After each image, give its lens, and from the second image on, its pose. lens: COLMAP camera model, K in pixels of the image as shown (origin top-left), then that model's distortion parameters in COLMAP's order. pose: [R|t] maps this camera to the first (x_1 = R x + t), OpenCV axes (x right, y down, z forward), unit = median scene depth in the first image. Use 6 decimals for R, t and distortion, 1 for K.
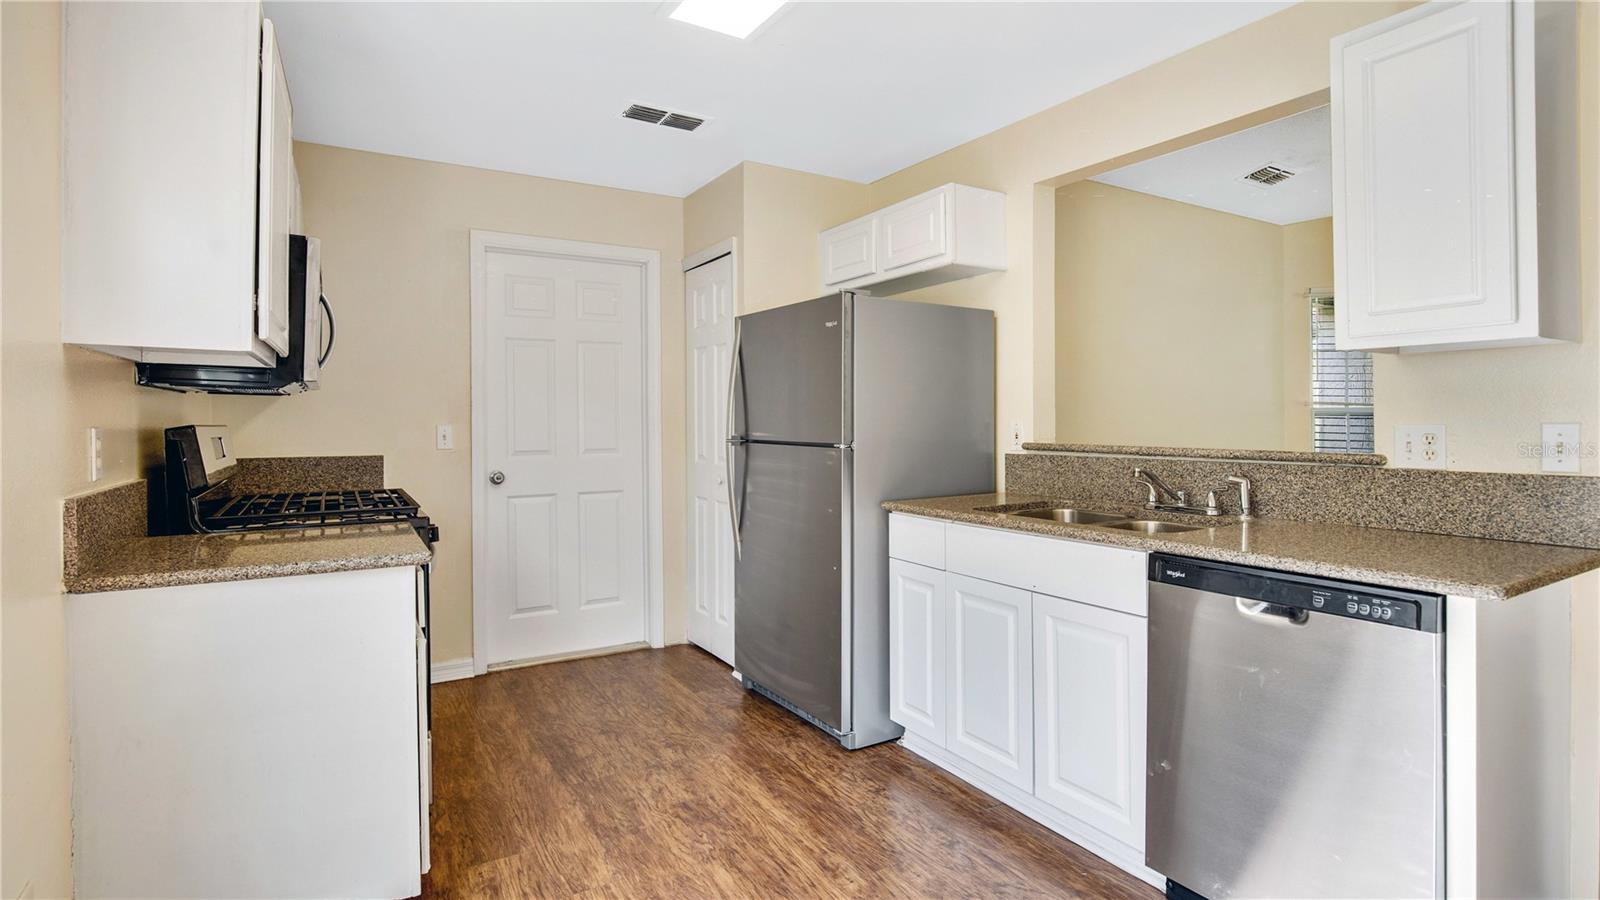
lens RADIAL K [[761.3, 0, 847.4], [0, 761.3, 419.3], [0, 0, 1]] dist [-0.026201, 0.000054]
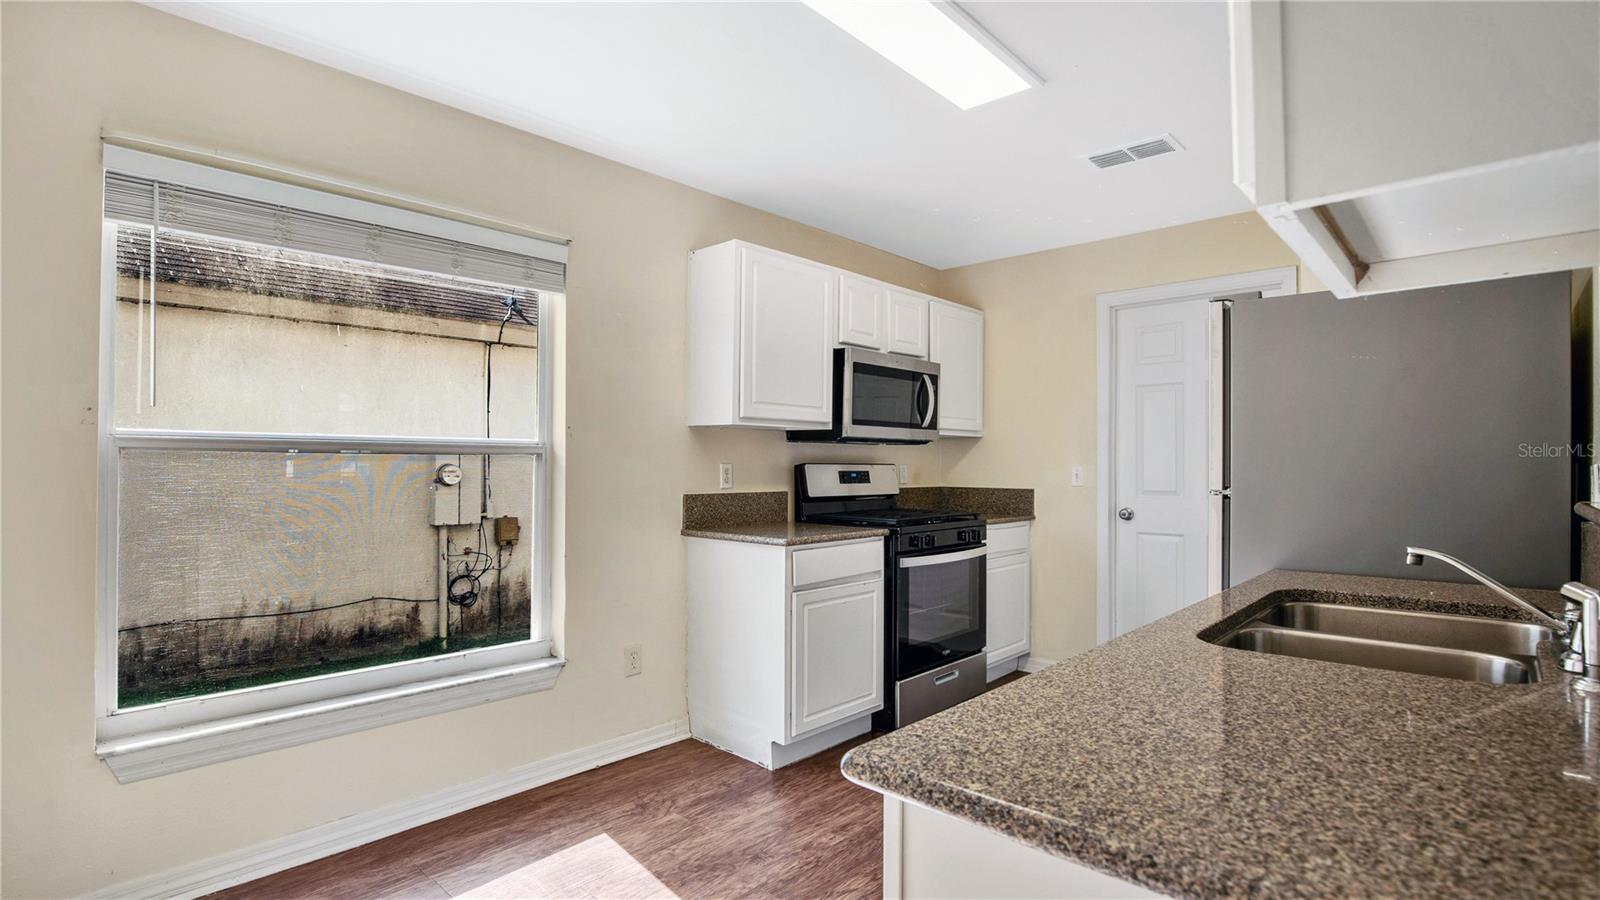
lens RADIAL K [[761.3, 0, 832.6], [0, 761.3, 468.8], [0, 0, 1]] dist [-0.026201, 0.000054]
pose [[0.278257, 0.008057, -0.960473, 0.678434], [-0.003266, 0.999967, 0.007442, 0.006235], [0.960501, 0.001066, 0.278274, 0.402158]]
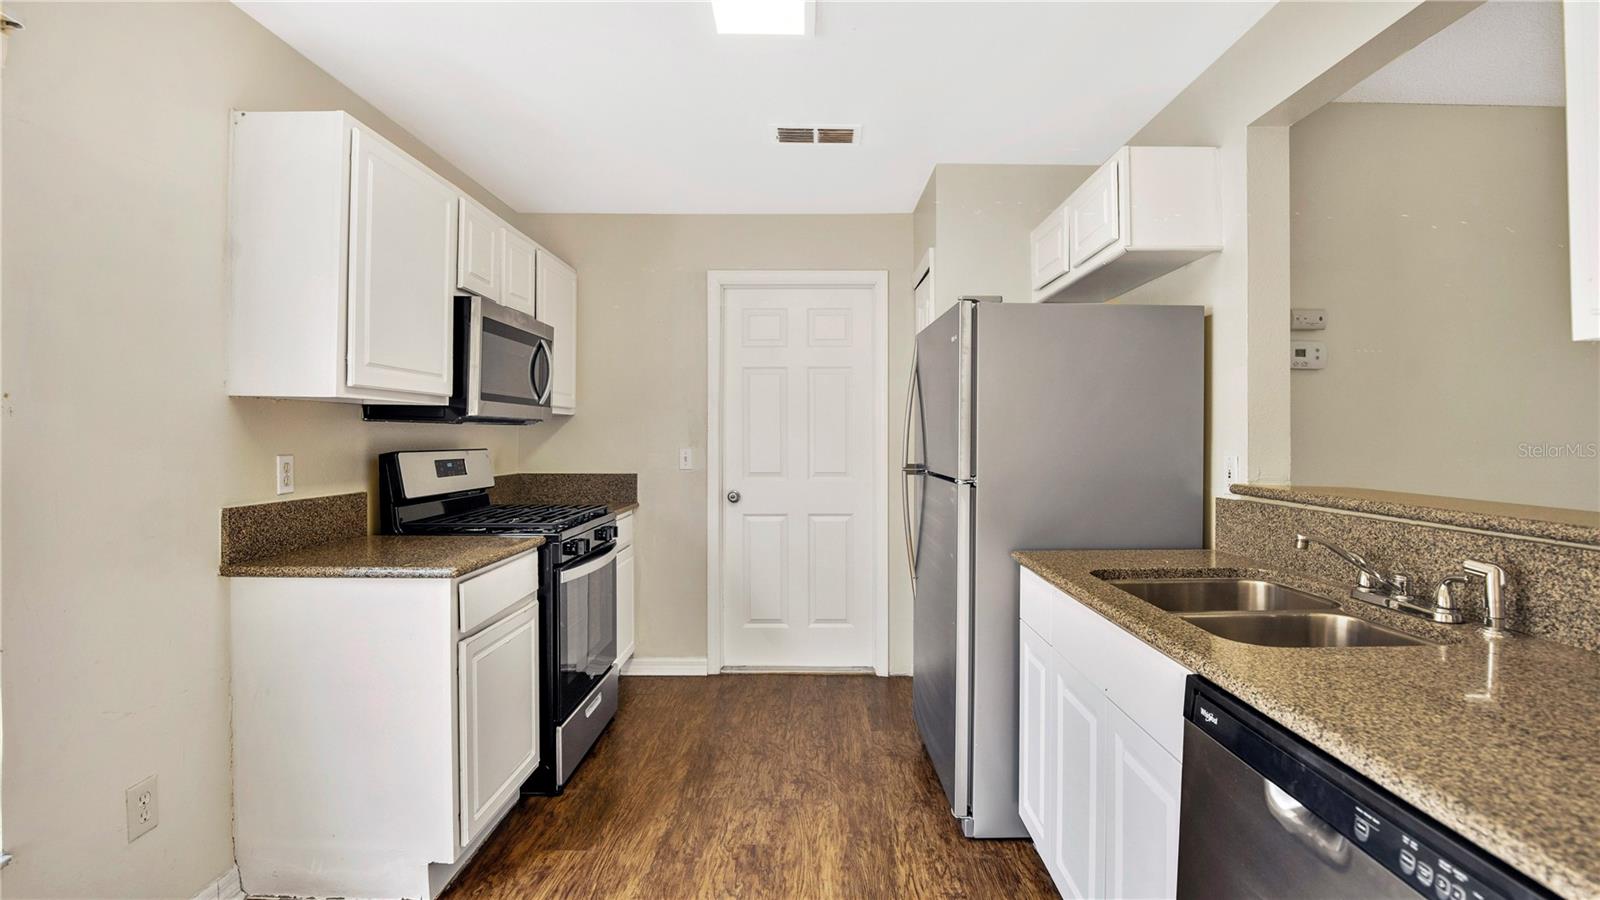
lens RADIAL K [[761.3, 0, 821.7], [0, 761.3, 445.4], [0, 0, 1]] dist [-0.026201, 0.000054]
pose [[0.848753, 0.010531, -0.528684, 0.321965], [-0.004160, 0.999904, 0.013239, -0.016400], [0.528773, -0.009037, 0.848715, 0.202791]]
